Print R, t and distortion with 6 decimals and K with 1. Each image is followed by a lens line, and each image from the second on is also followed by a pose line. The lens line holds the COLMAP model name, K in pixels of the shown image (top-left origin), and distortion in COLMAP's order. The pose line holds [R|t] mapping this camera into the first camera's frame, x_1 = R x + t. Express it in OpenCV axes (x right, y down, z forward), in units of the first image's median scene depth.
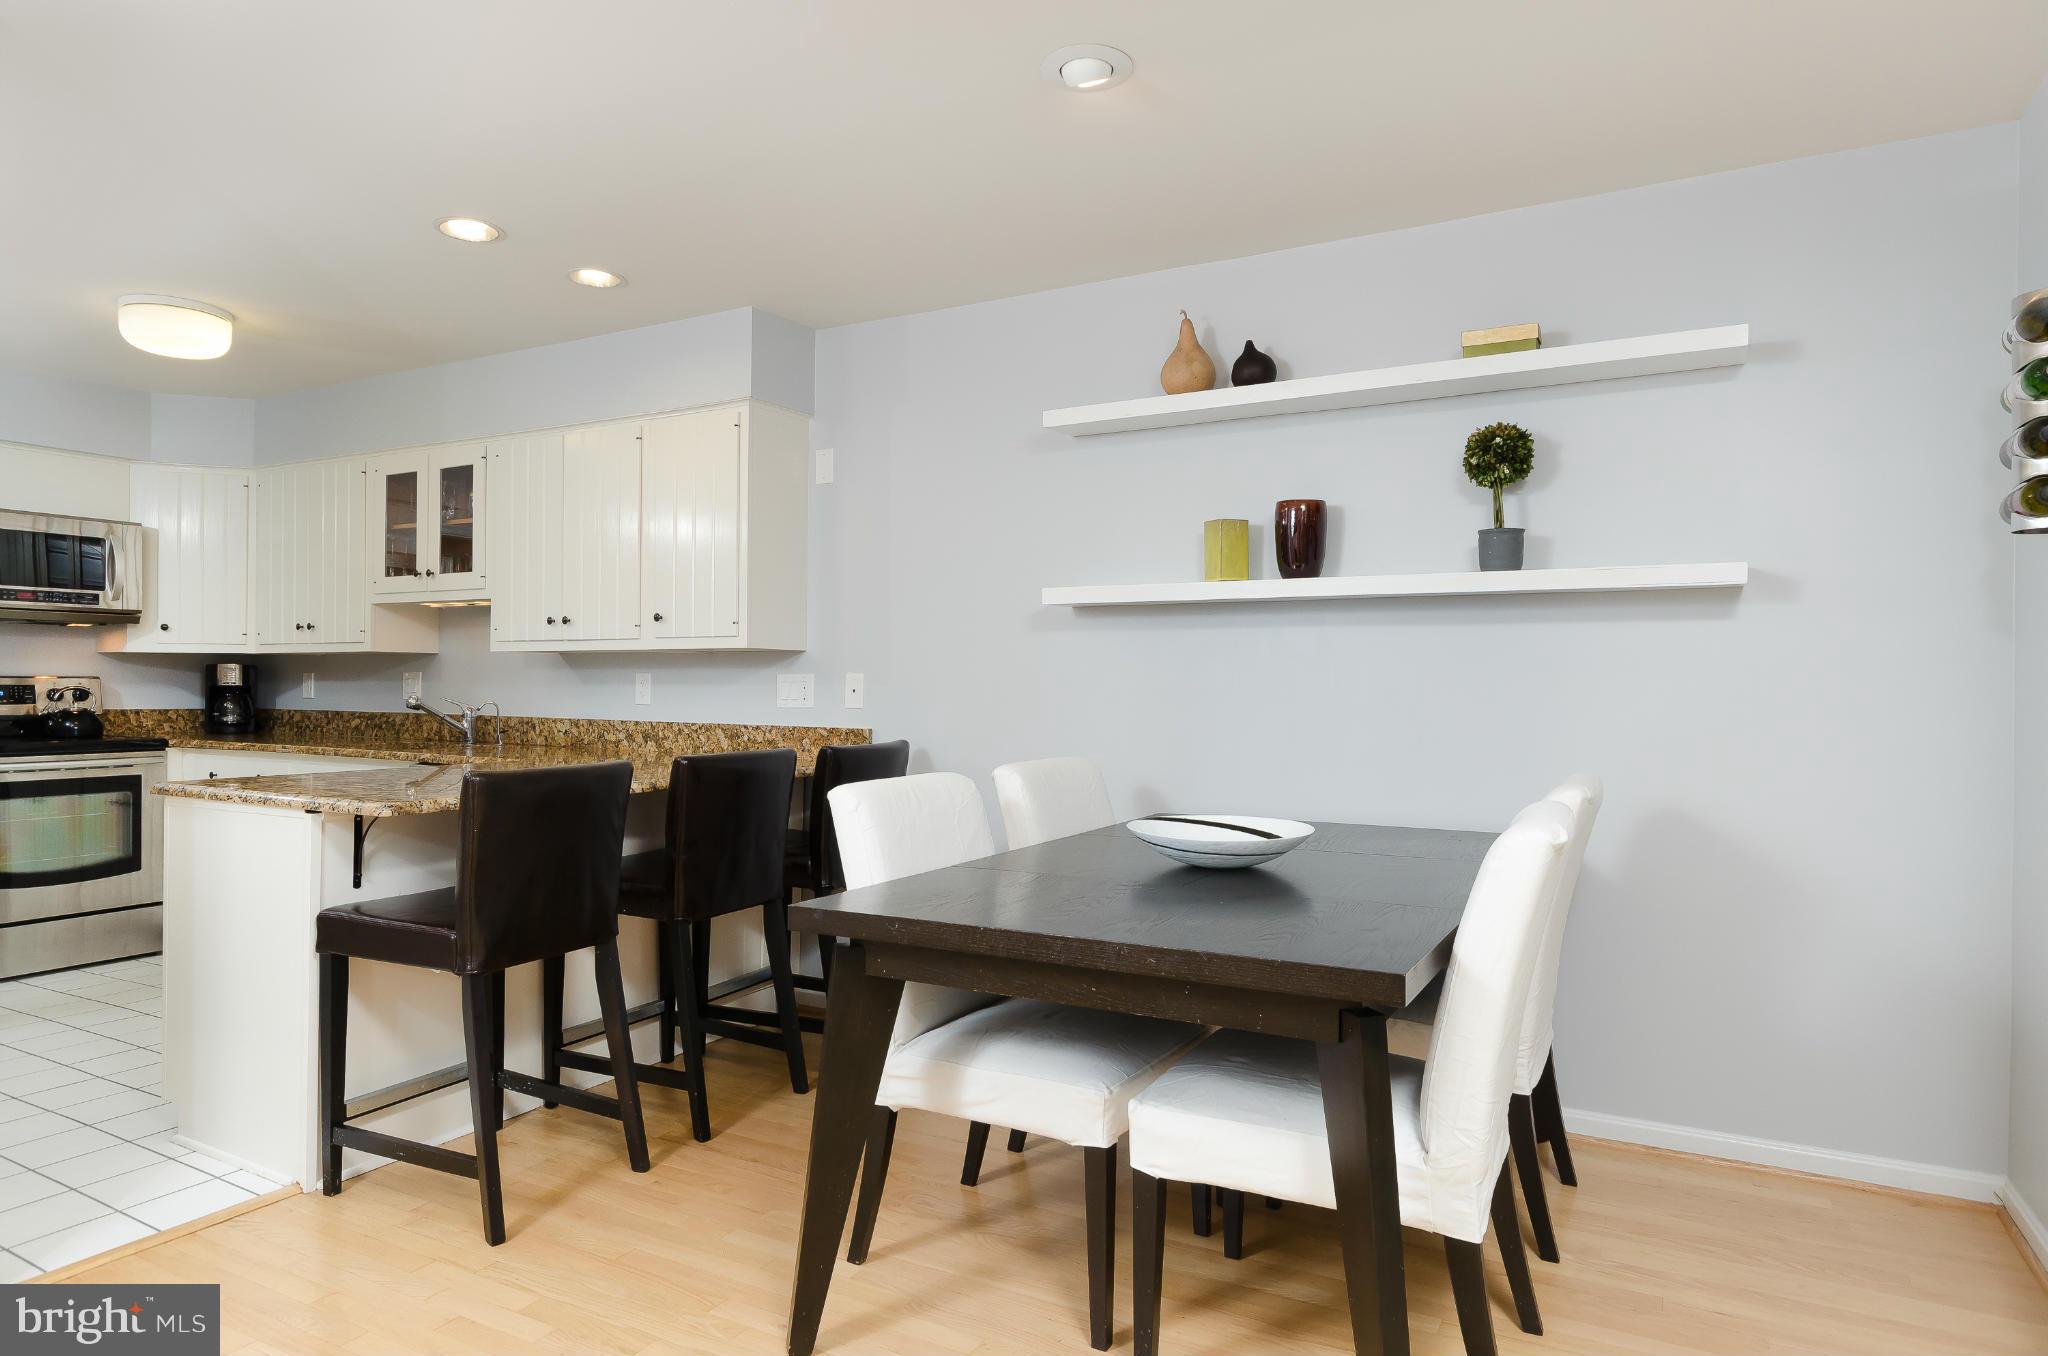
lens RADIAL K [[1131.4, 0, 981.4], [0, 1131.4, 677.7], [0, 0, 1]] dist [0.004664, 0.000260]
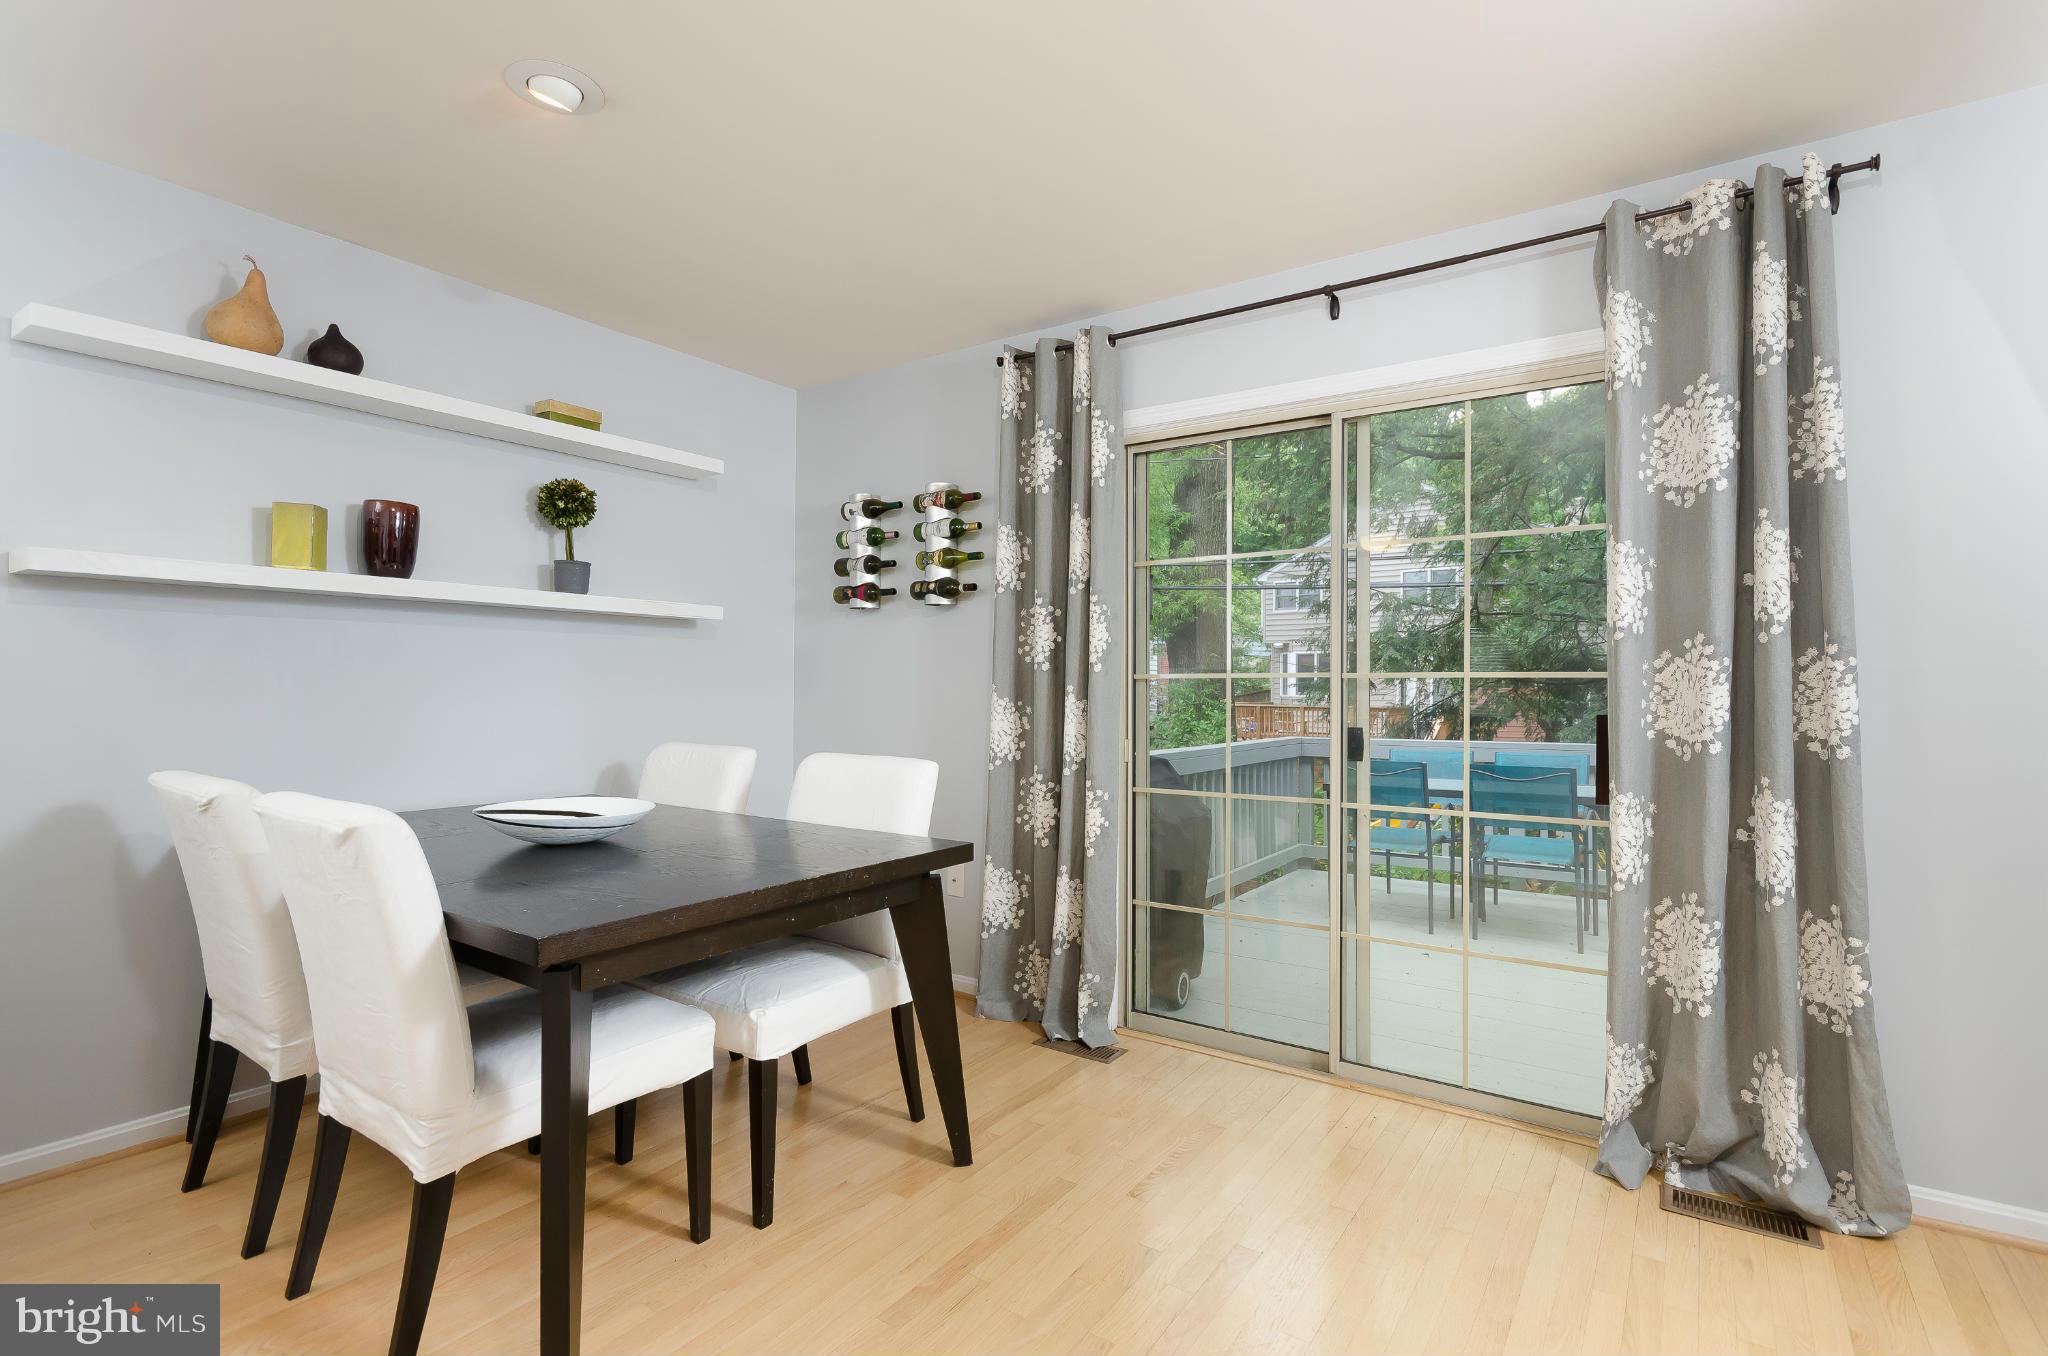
lens RADIAL K [[956.3, 0, 1024.0], [0, 956.3, 678.0], [0, 0, 1]] dist [-0.002662, -0.000576]
pose [[0.115750, 0.004254, 0.993269, -0.356228], [-0.010181, 0.999943, -0.003096, 0.000105], [-0.993226, -0.009754, 0.115787, 0.228609]]
